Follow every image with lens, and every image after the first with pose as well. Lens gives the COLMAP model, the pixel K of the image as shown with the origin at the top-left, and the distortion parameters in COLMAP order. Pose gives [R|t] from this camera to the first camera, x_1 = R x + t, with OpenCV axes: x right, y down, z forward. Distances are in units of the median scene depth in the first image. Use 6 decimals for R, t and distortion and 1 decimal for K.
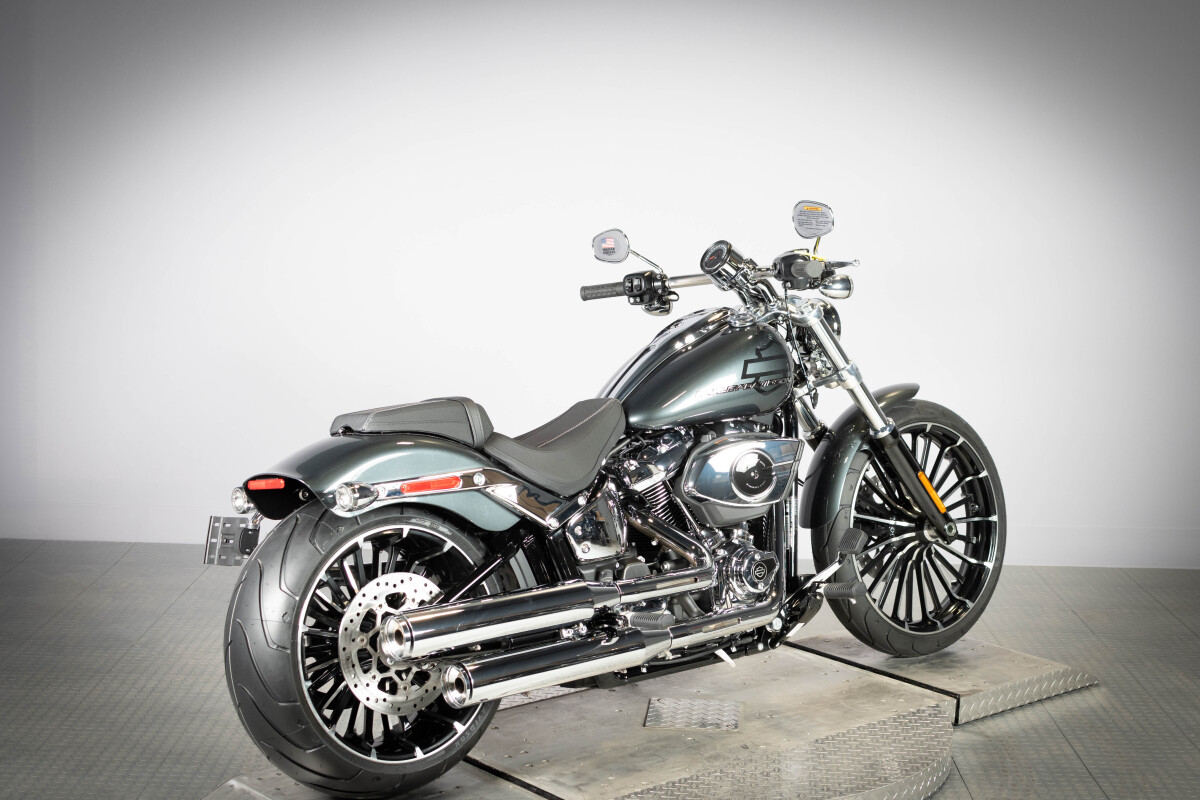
lens RADIAL K [[1755.6, 0, 600.0], [0, 1755.6, 400.0], [0, 0, 1]] dist [-0.016173, -0.015327]
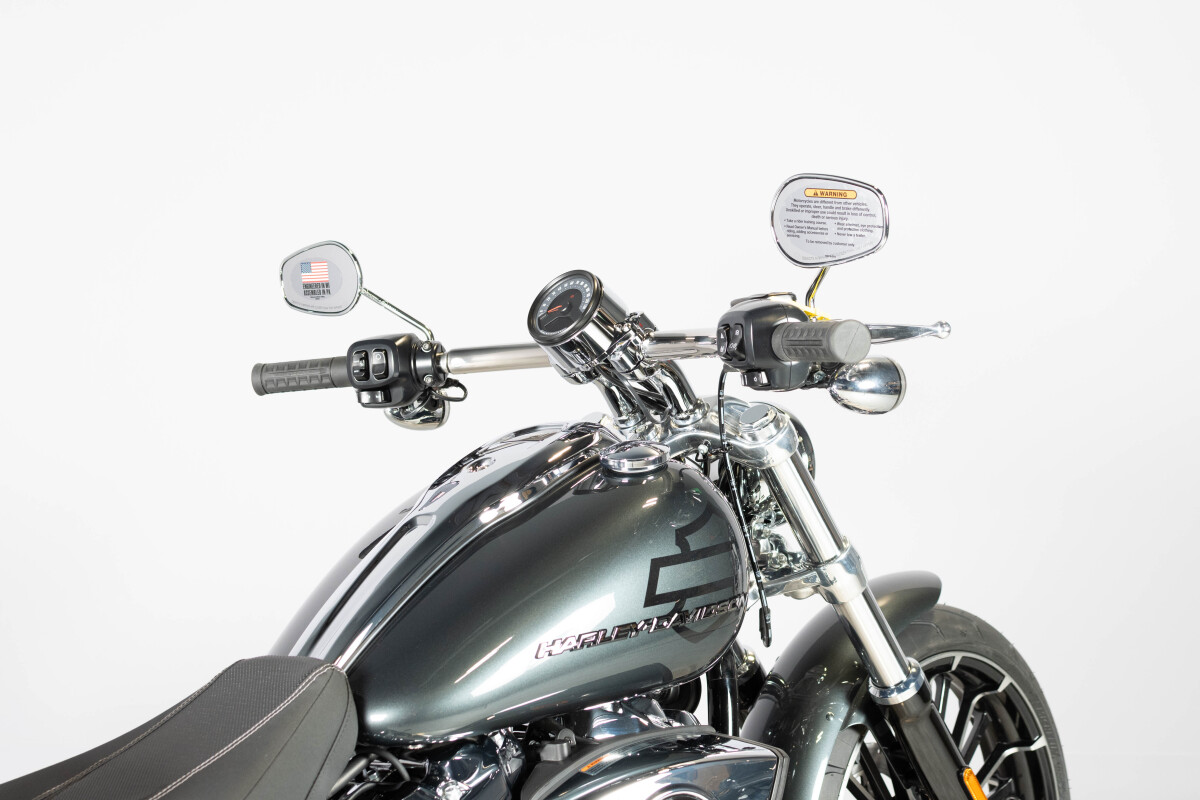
lens RADIAL K [[1836.7, 0, 600.0], [0, 1836.7, 400.0], [0, 0, 1]] dist [0.003753, 0.015170]
pose [[0.985636, 0.021043, 0.167565, -0.001862], [-0.014667, 0.999124, -0.039203, -0.039484], [-0.168243, 0.036182, 0.985081, 0.533685]]
